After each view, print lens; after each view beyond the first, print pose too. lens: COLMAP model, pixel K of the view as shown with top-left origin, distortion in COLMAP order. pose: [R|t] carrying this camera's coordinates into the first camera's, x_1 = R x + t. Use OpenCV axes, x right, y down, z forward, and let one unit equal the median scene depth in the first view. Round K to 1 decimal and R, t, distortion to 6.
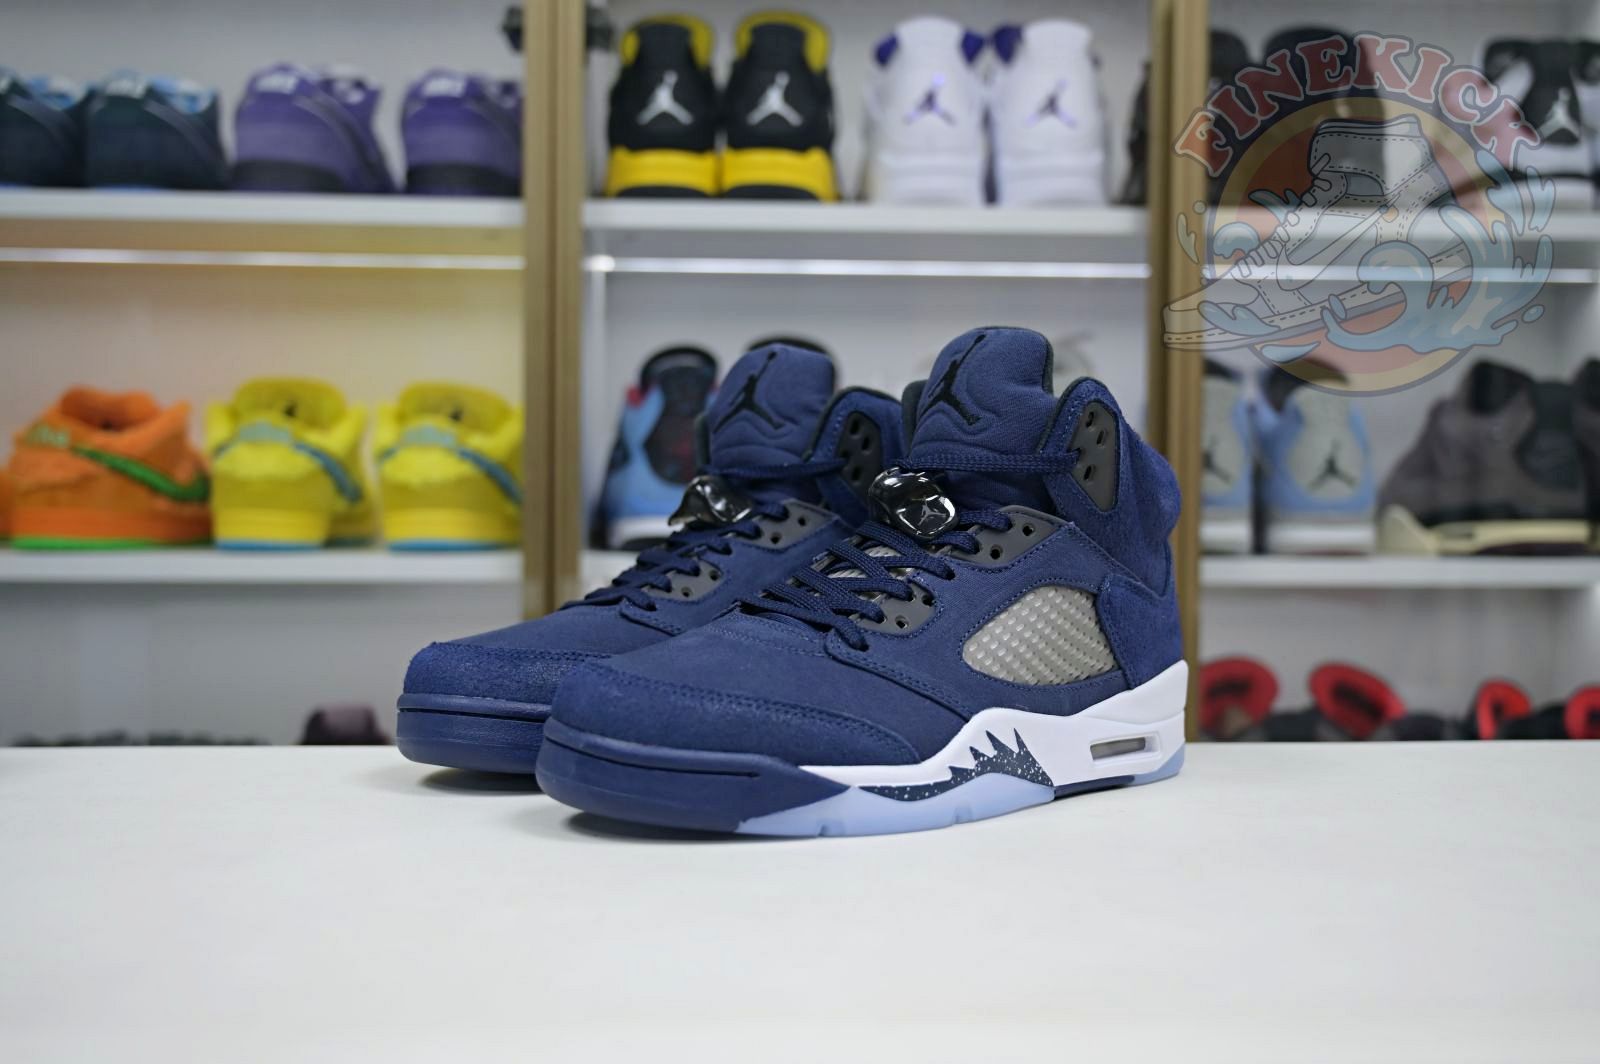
lens RADIAL K [[1705.2, 0, 800.0], [0, 1705.2, 532.0], [0, 0, 1]] dist [0.010205, 0.010154]
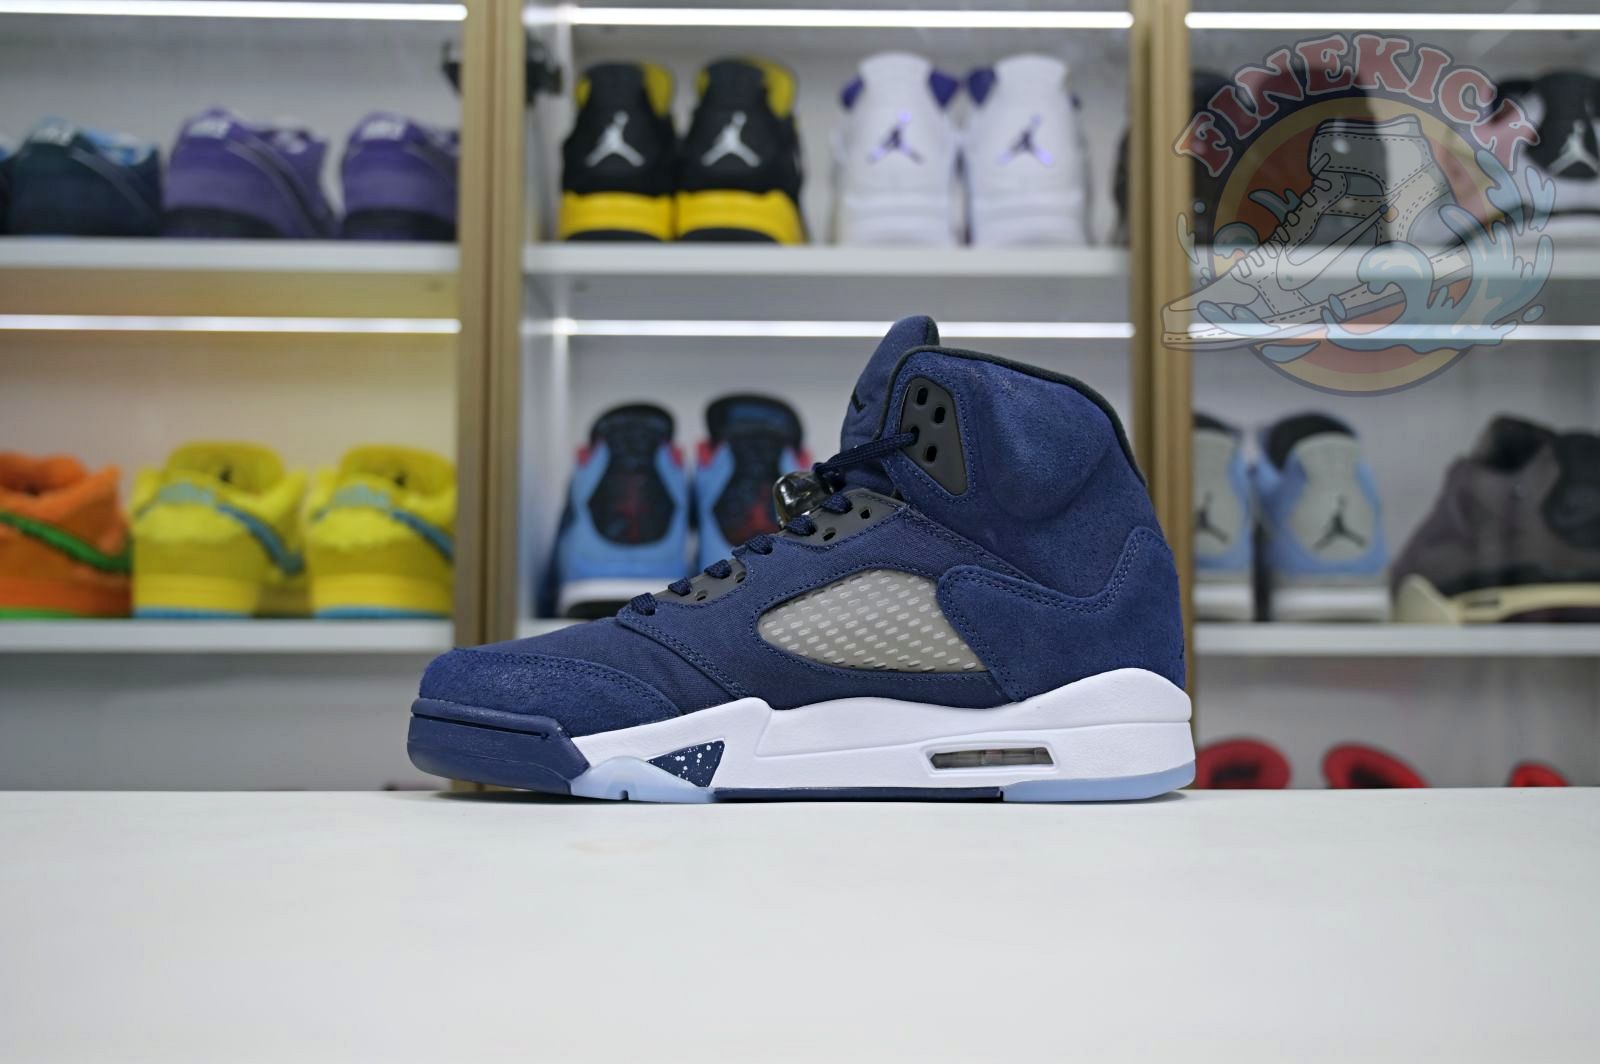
lens RADIAL K [[1647.4, 0, 800.0], [0, 1647.4, 532.0], [0, 0, 1]] dist [0.012737, -0.000529]
pose [[0.999500, -0.005227, -0.031179, 0.049716], [0.002667, 0.996662, -0.081599, 0.036825], [0.031501, 0.081475, 0.996177, 0.108395]]
